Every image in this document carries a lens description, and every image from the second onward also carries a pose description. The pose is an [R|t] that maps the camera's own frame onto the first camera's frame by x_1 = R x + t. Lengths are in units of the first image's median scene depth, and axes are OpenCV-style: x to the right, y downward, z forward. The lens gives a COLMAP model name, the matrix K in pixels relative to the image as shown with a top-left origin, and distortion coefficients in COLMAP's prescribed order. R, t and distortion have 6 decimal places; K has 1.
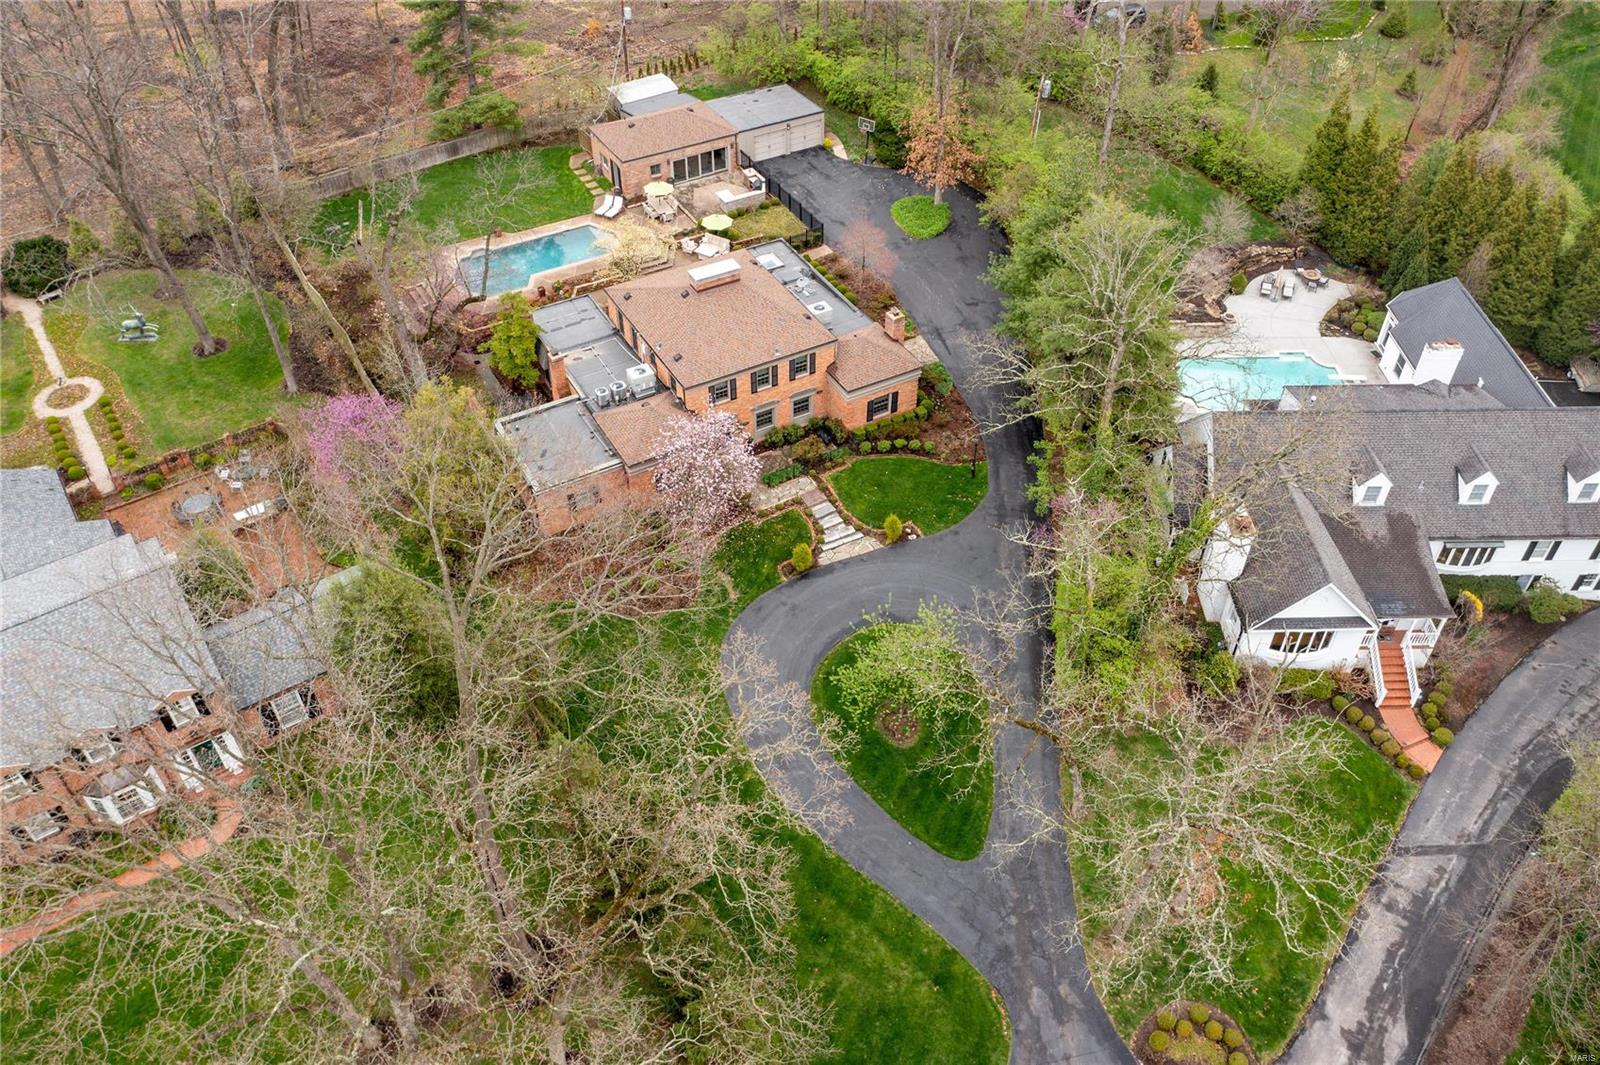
lens RADIAL K [[1256.5, 0, 800.0], [0, 1256.5, 532.5], [0, 0, 1]] dist [-0.010863, -0.004546]
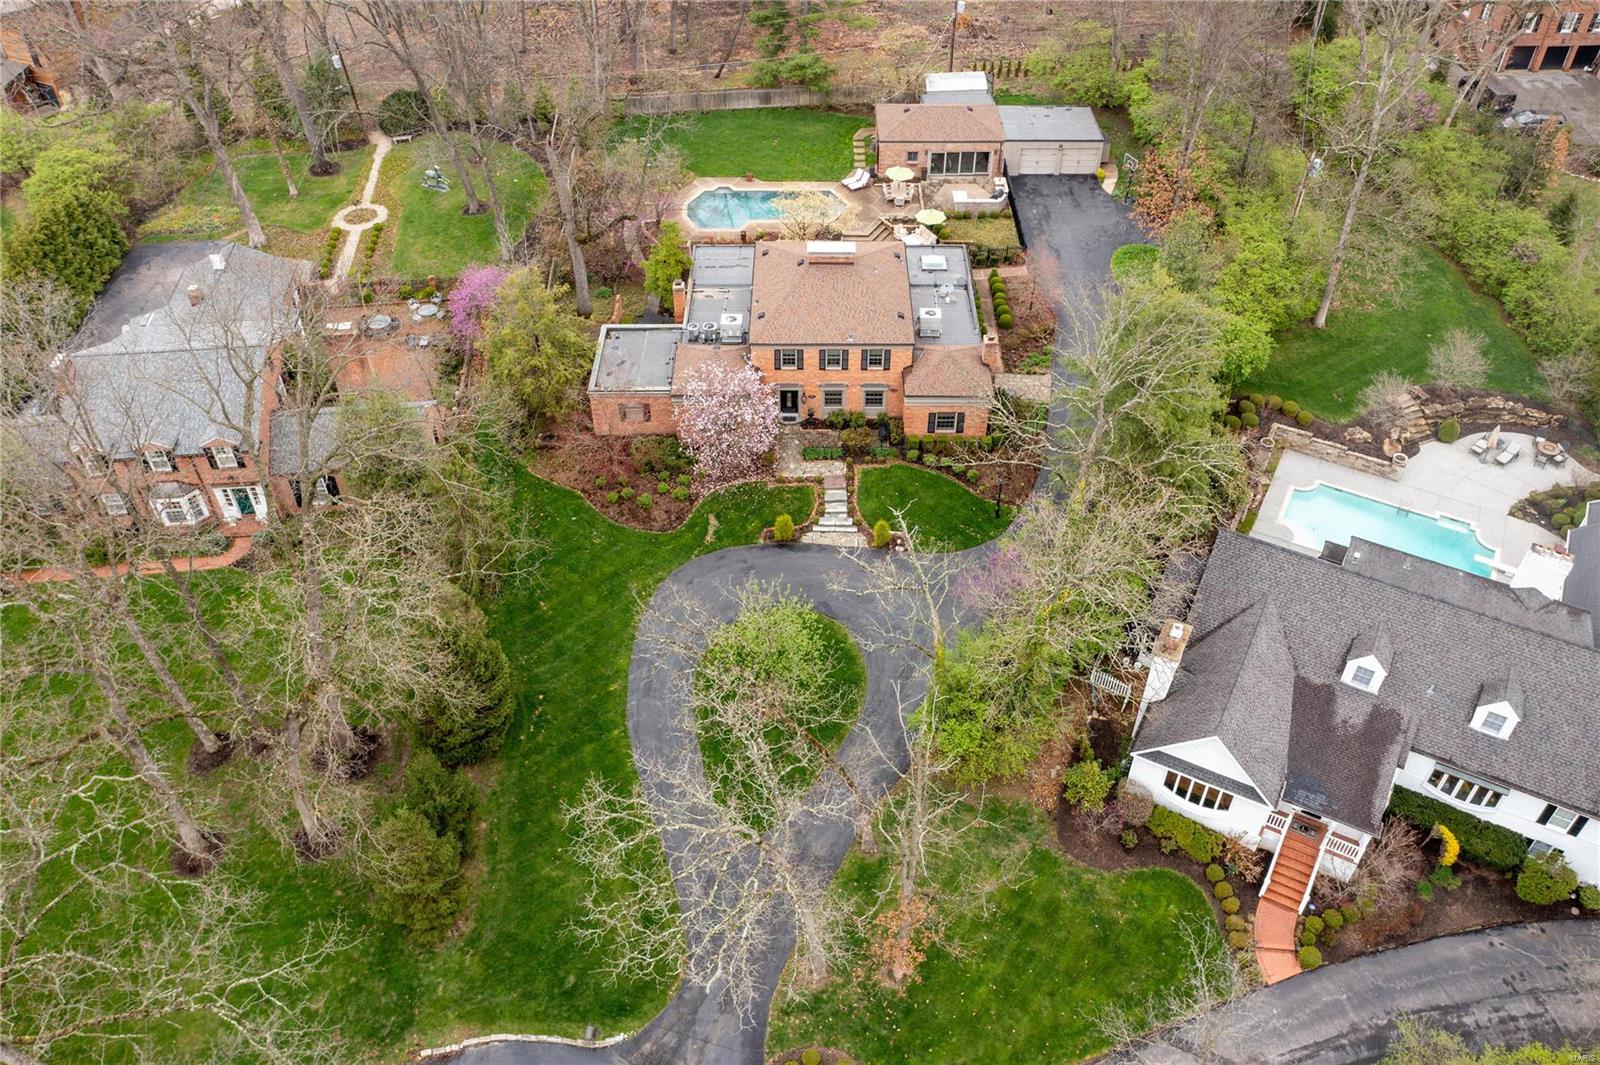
lens RADIAL K [[1256.5, 0, 800.0], [0, 1256.5, 532.5], [0, 0, 1]] dist [-0.010863, -0.004546]
pose [[0.869075, 0.336119, -0.362950, 0.361117], [-0.335226, 0.939713, 0.067553, -0.047267], [0.363774, 0.062962, 0.929357, 0.033196]]
